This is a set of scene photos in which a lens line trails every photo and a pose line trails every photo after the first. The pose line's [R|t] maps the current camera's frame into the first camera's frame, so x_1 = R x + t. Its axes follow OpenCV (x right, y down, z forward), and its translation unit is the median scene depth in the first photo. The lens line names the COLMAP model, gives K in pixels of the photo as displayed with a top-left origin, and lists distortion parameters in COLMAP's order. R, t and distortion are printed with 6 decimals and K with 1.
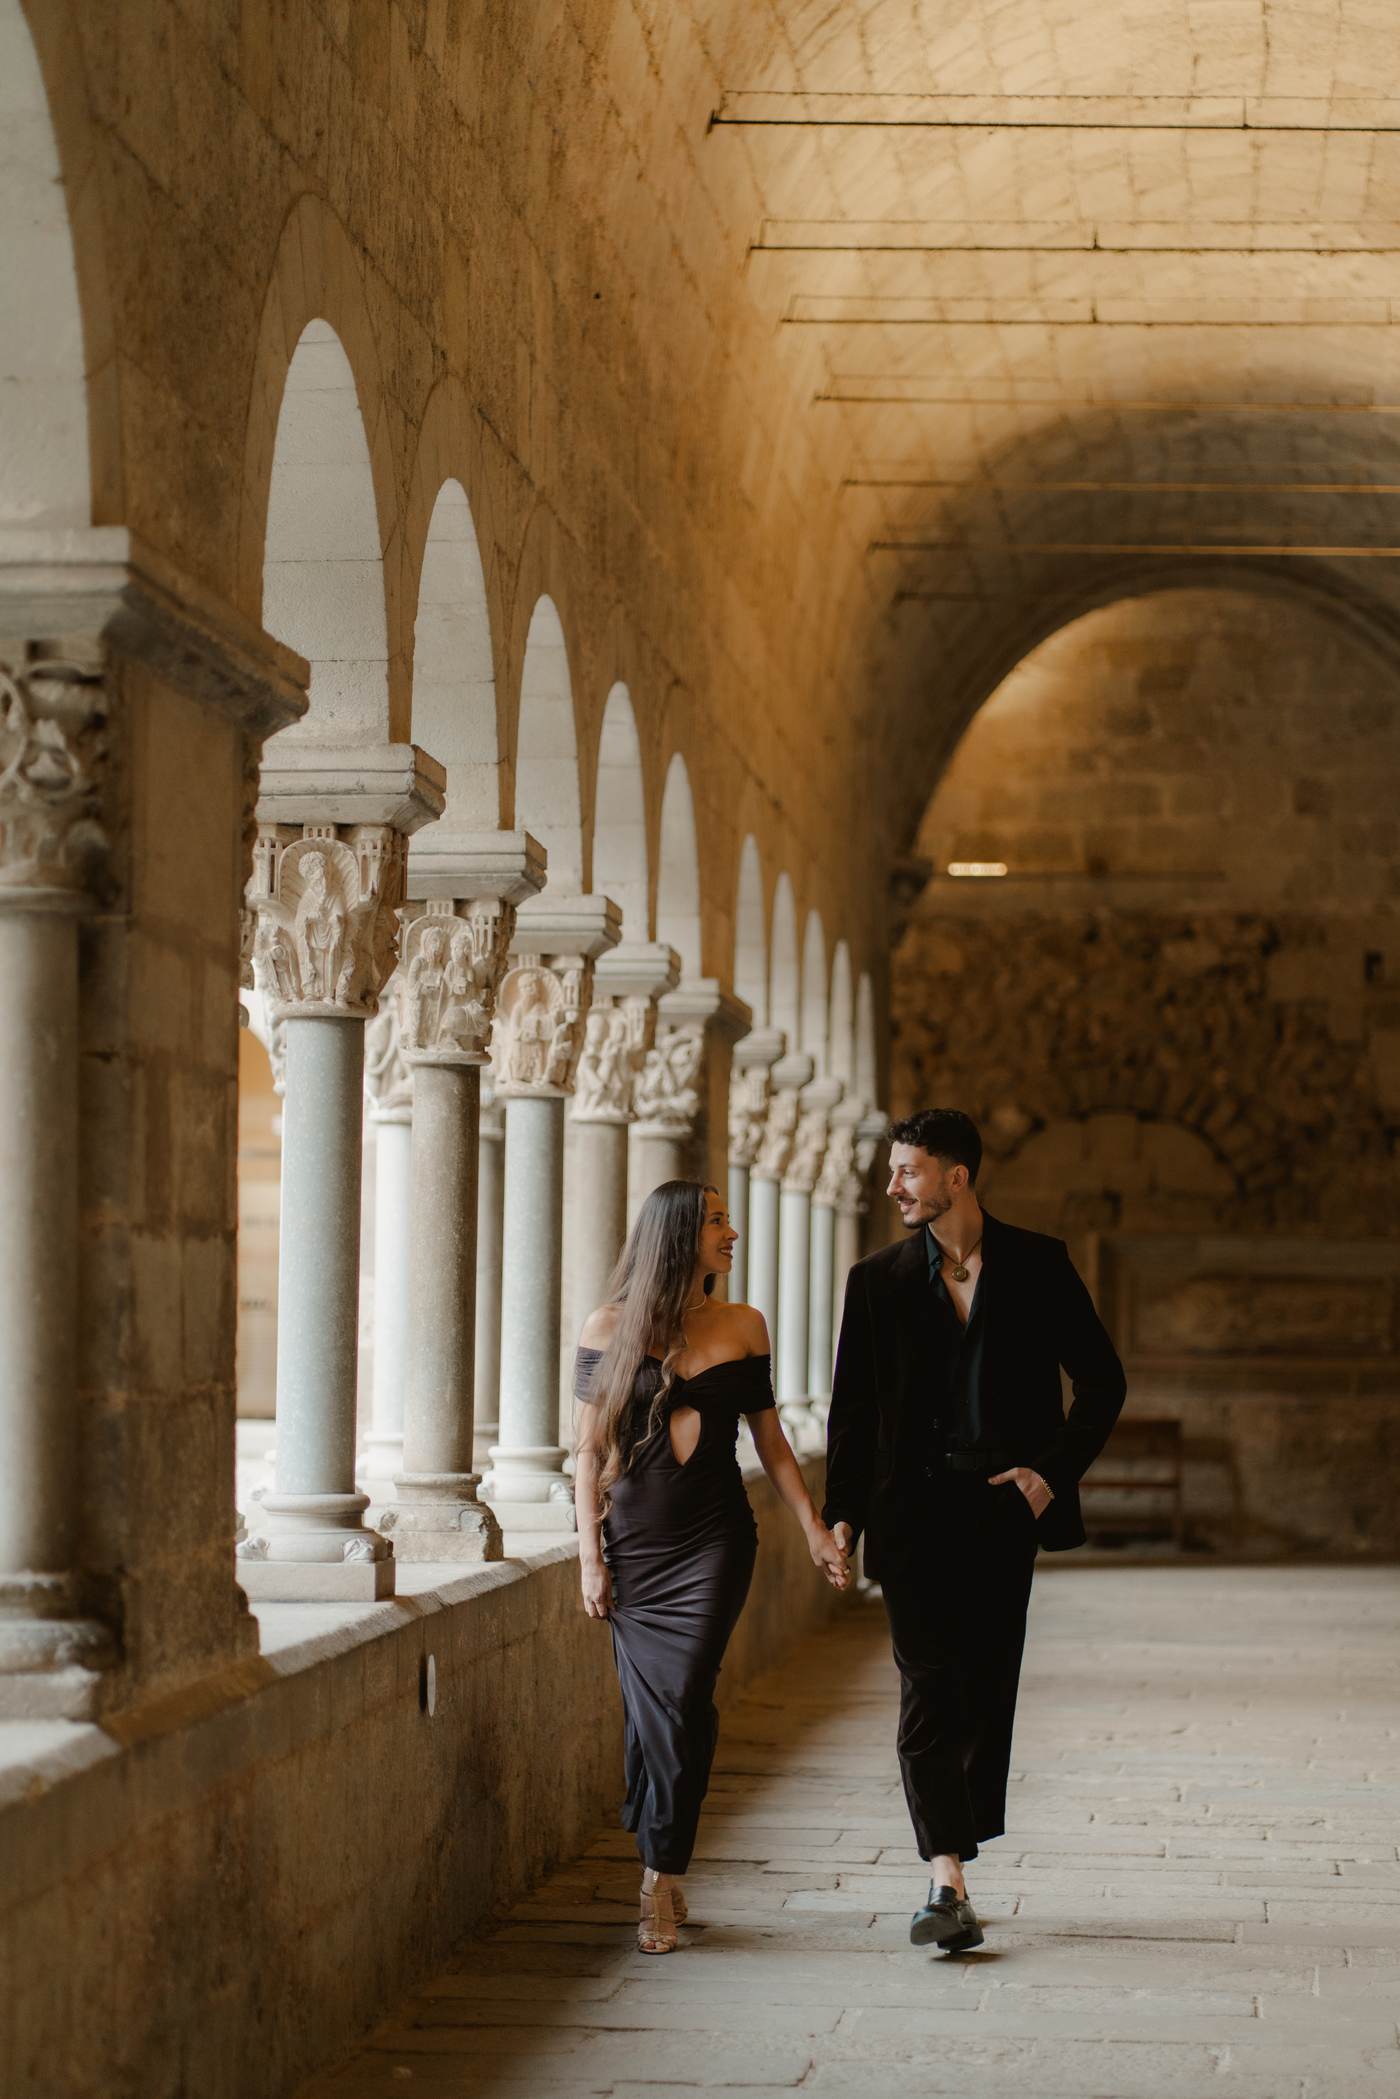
lens RADIAL K [[5251.2, 0, 700.0], [0, 5251.2, 1049.5], [0, 0, 1]] dist [0.019899, 0.010294]
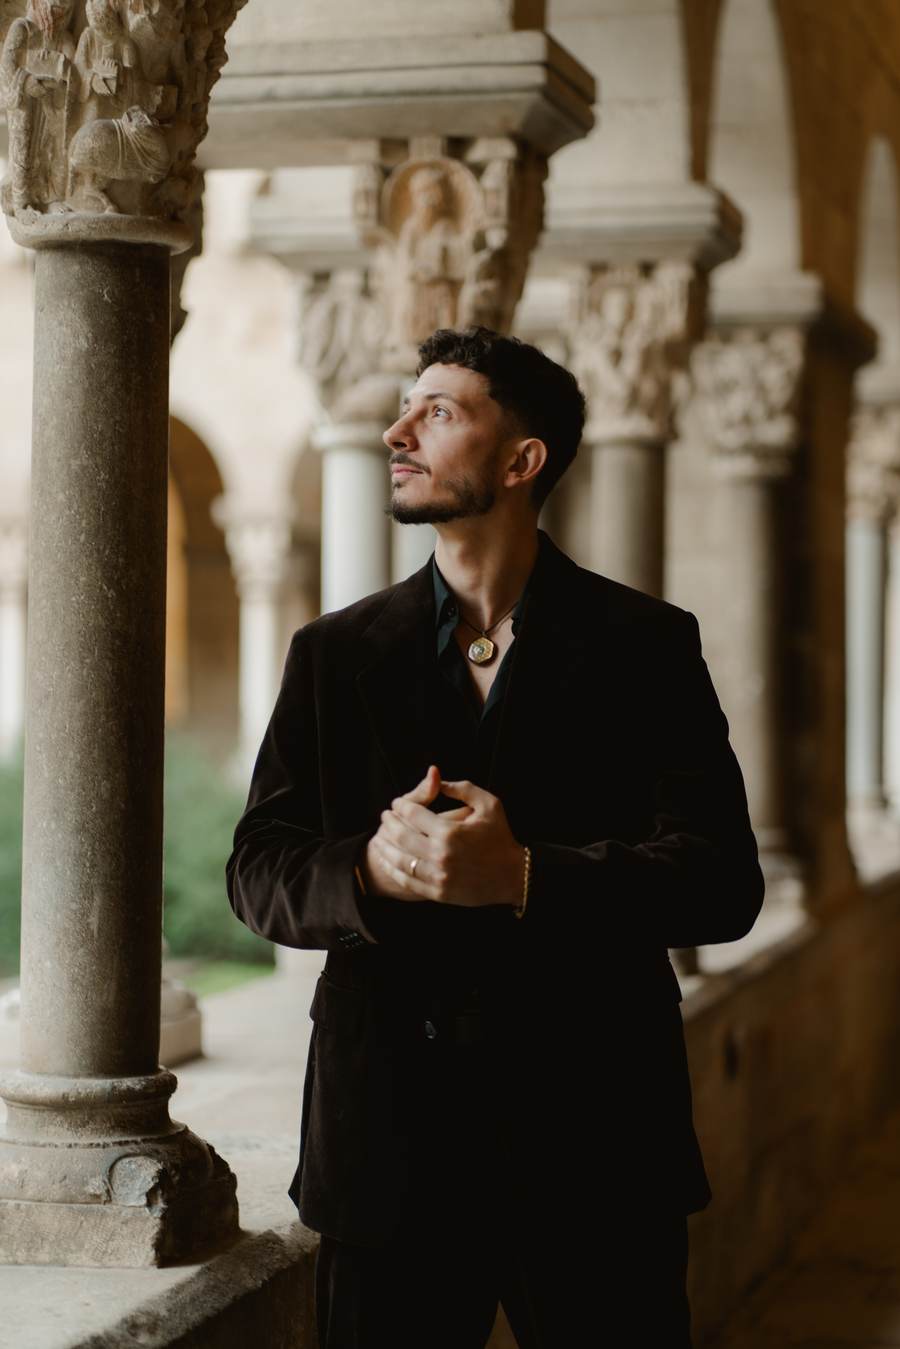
lens RADIAL K [[3266.2, 0, 450.0], [0, 3266.2, 674.5], [0, 0, 1]] dist [0.040372, -0.677353]
pose [[0.988719, -0.004561, -0.149714, 0.026959], [0.012839, 0.998438, 0.054377, 0.023783], [0.149232, -0.055686, 0.987233, 0.622714]]
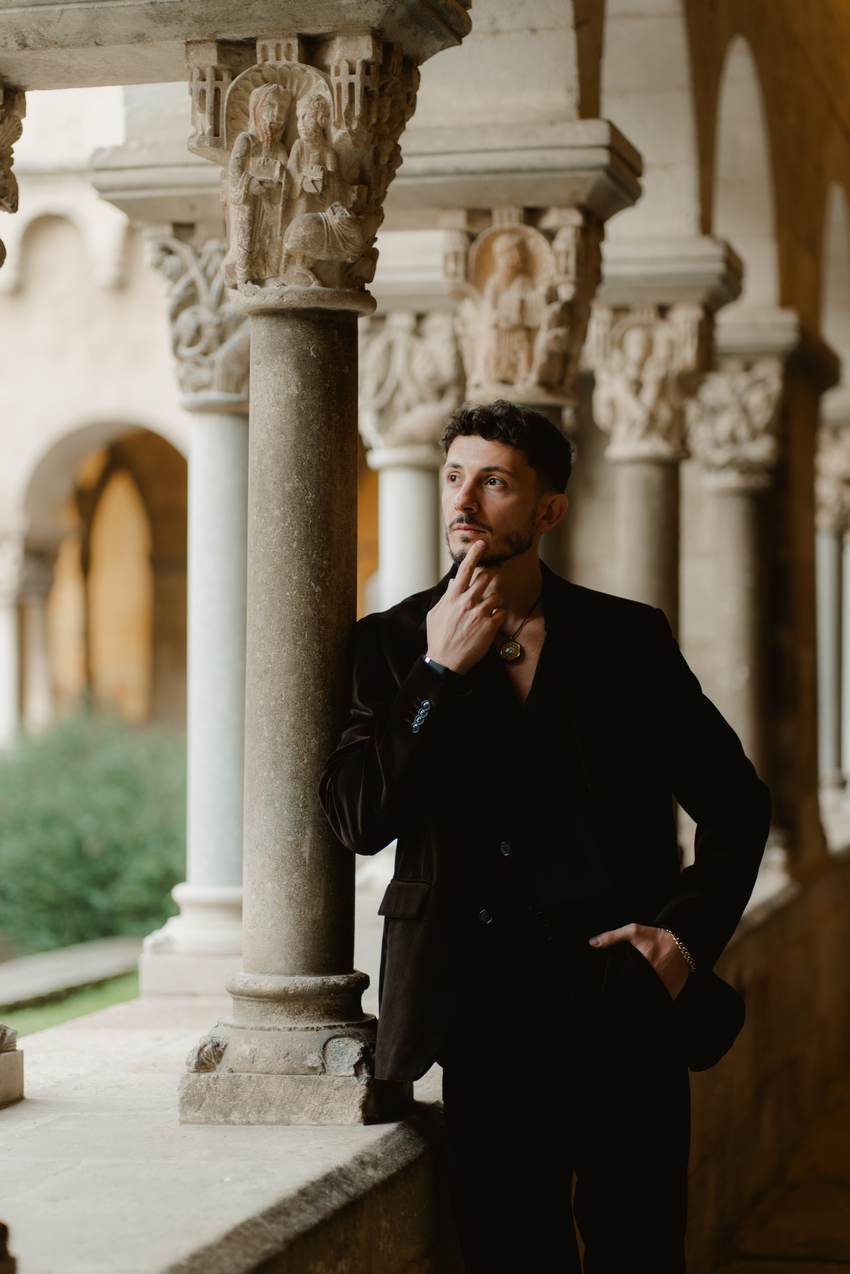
lens RADIAL K [[3187.2, 0, 425.0], [0, 3187.2, 637.0], [0, 0, 1]] dist [0.019899, 0.010294]
pose [[0.991460, -0.013619, -0.129698, 0.012753], [0.019098, 0.998973, 0.041091, 0.023012], [0.129005, -0.043217, 0.990702, 0.559342]]
